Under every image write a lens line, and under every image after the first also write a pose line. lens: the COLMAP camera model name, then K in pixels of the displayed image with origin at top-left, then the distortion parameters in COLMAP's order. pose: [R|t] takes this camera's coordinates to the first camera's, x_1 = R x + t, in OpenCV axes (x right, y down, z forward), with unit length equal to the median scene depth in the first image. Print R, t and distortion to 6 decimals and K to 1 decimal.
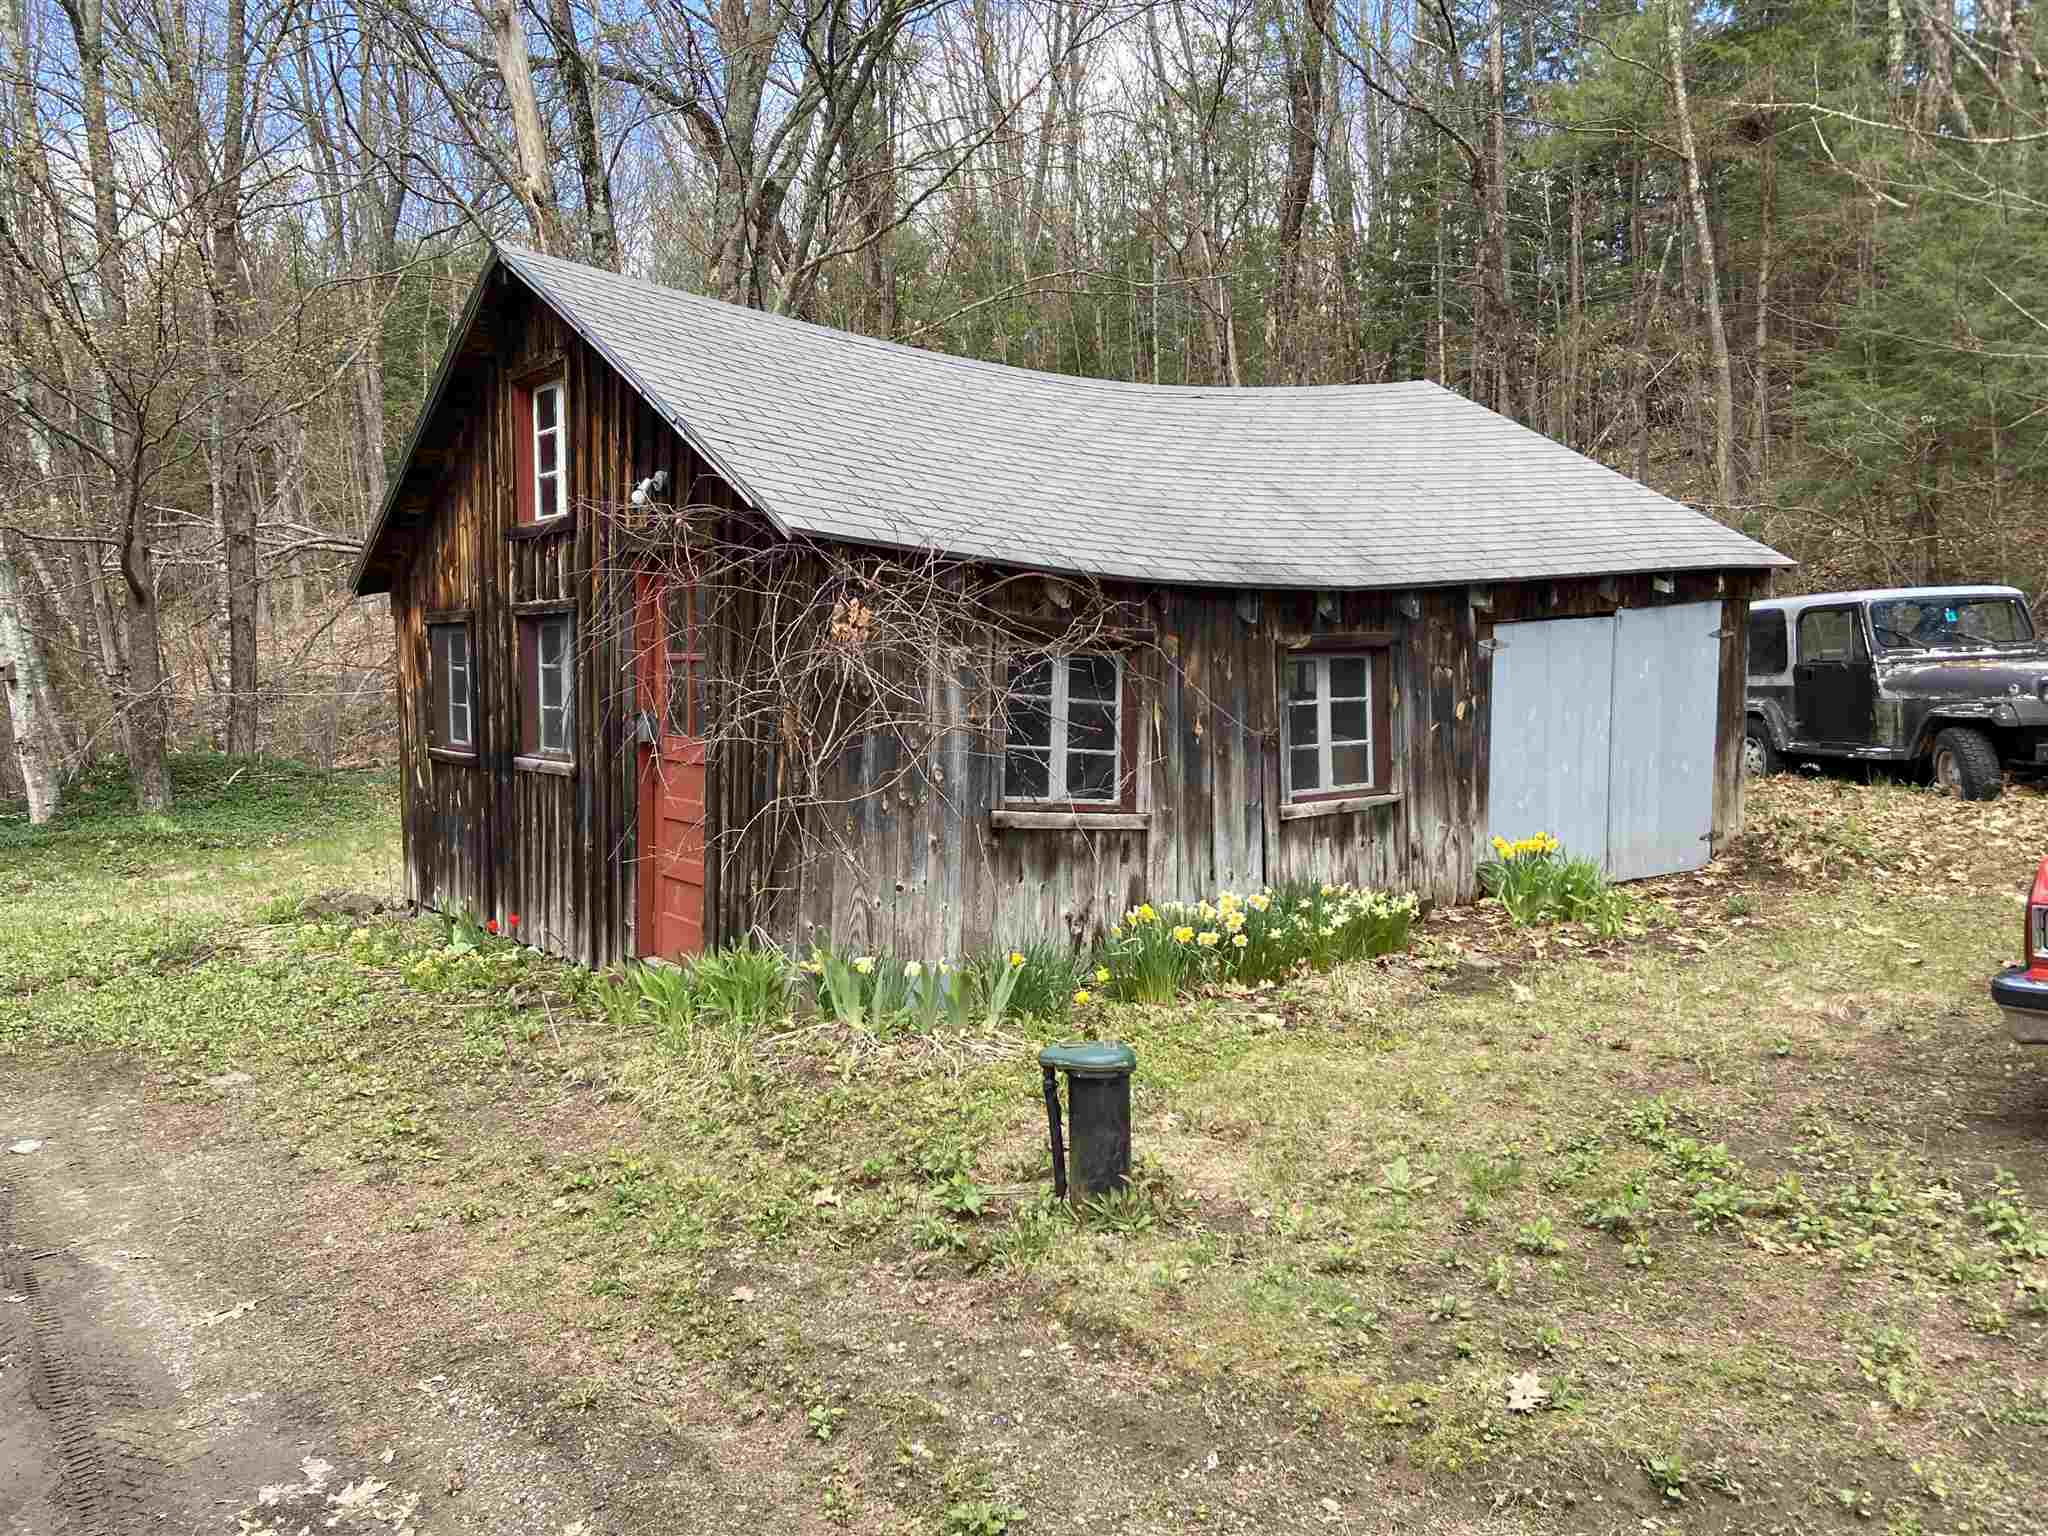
lens RADIAL K [[1654.7, 0, 1029.7], [0, 1654.7, 768.0], [0, 0, 1]] dist [0.052556, -0.002697]
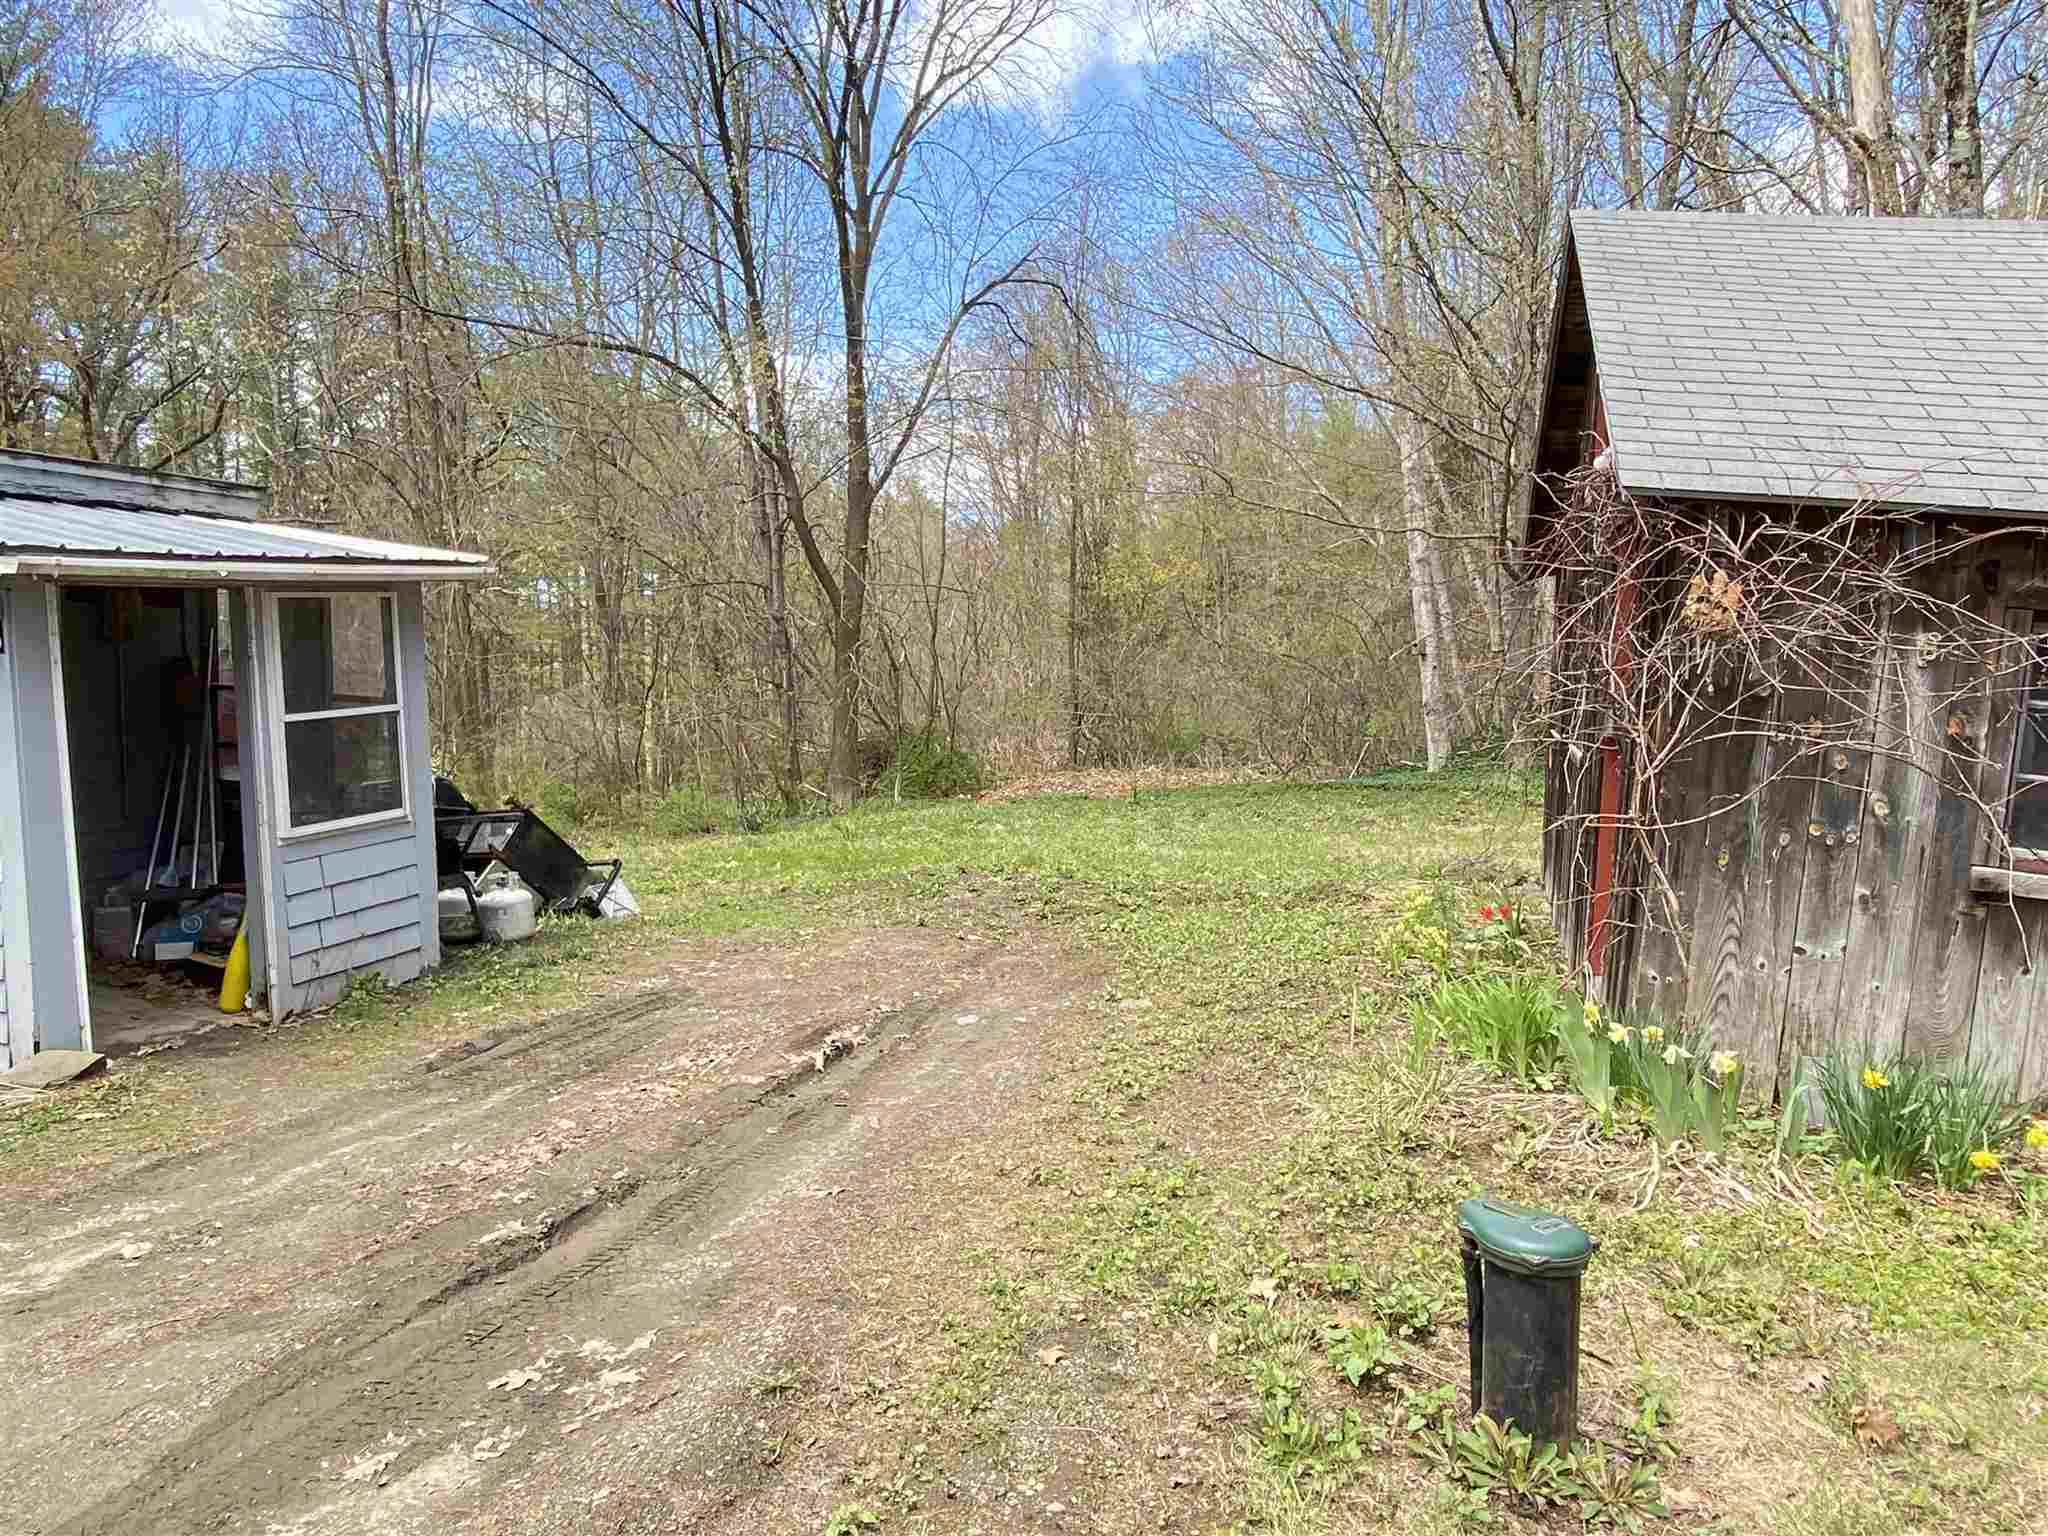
lens RADIAL K [[1495.1, 0, 1143.8], [0, 1495.1, 771.8], [0, 0, 1]] dist [0.003505, -0.023816]
pose [[0.571631, 0.084676, -0.816130, 0.297428], [-0.063081, 0.996252, 0.059181, -0.030293], [0.818082, 0.017653, 0.574830, 0.347516]]
